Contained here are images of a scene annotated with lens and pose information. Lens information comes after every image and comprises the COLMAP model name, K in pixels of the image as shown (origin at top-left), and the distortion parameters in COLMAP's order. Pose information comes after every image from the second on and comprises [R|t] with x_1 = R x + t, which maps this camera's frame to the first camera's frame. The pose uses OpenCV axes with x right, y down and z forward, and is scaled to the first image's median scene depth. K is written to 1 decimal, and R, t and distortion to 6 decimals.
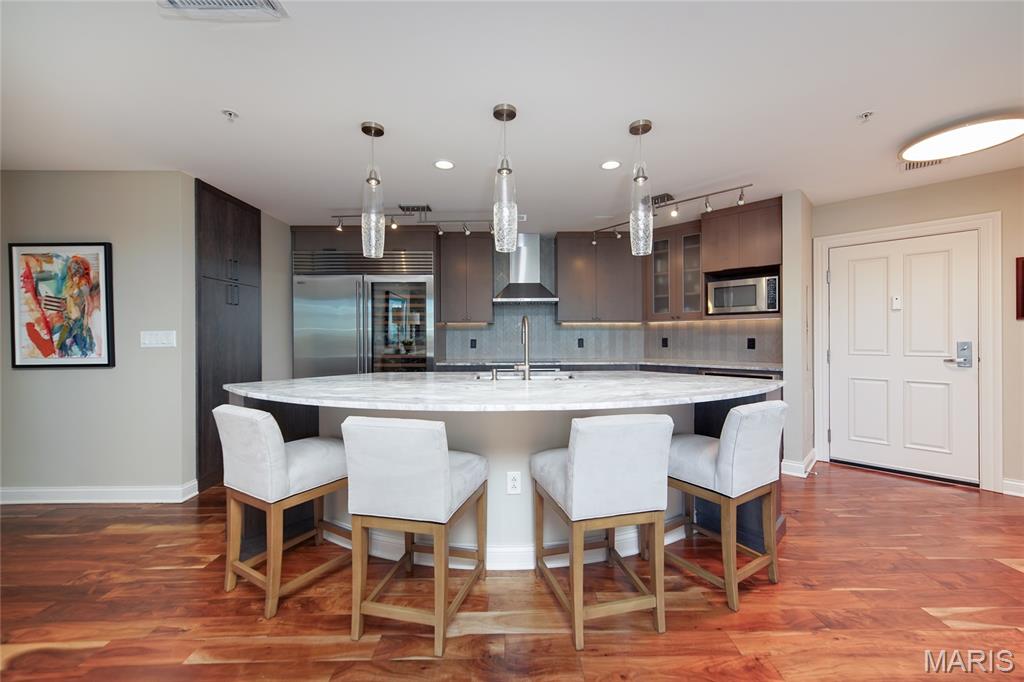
lens RADIAL K [[399.9, 0, 516.7], [0, 399.9, 337.1], [0, 0, 1]] dist [0.003348, 0.000370]
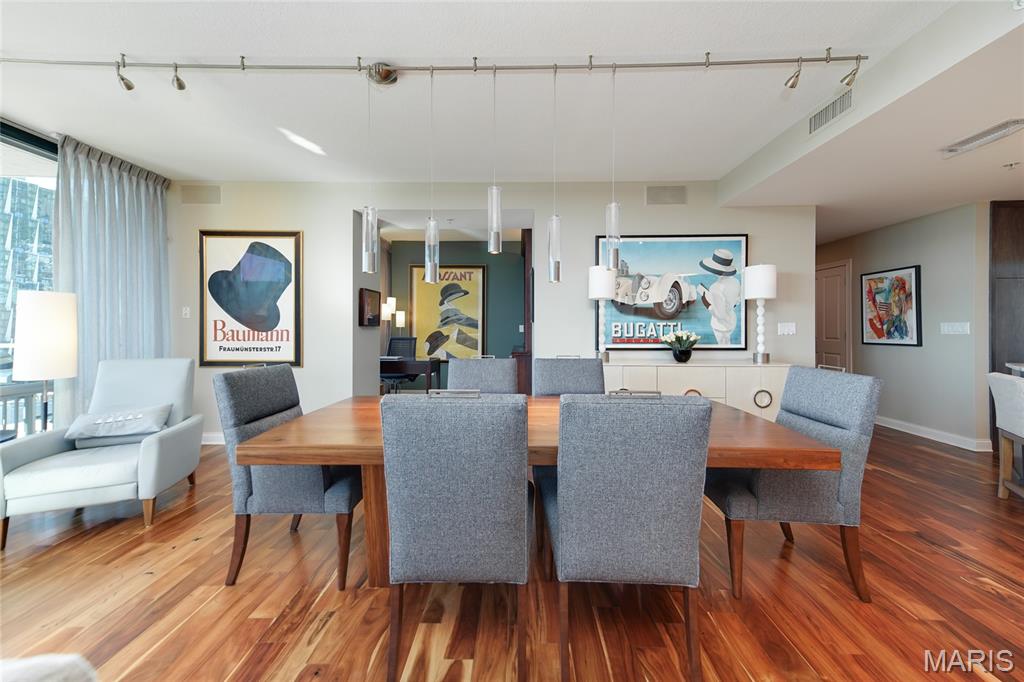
lens RADIAL K [[384.6, 0, 515.4], [0, 384.6, 325.3], [0, 0, 1]] dist [0.023132, -0.000114]
pose [[-0.023631, -0.000144, -0.999721, 0.495213], [-0.002080, 0.999998, -0.000095, -0.002791], [0.999719, 0.002077, -0.023632, -0.473780]]
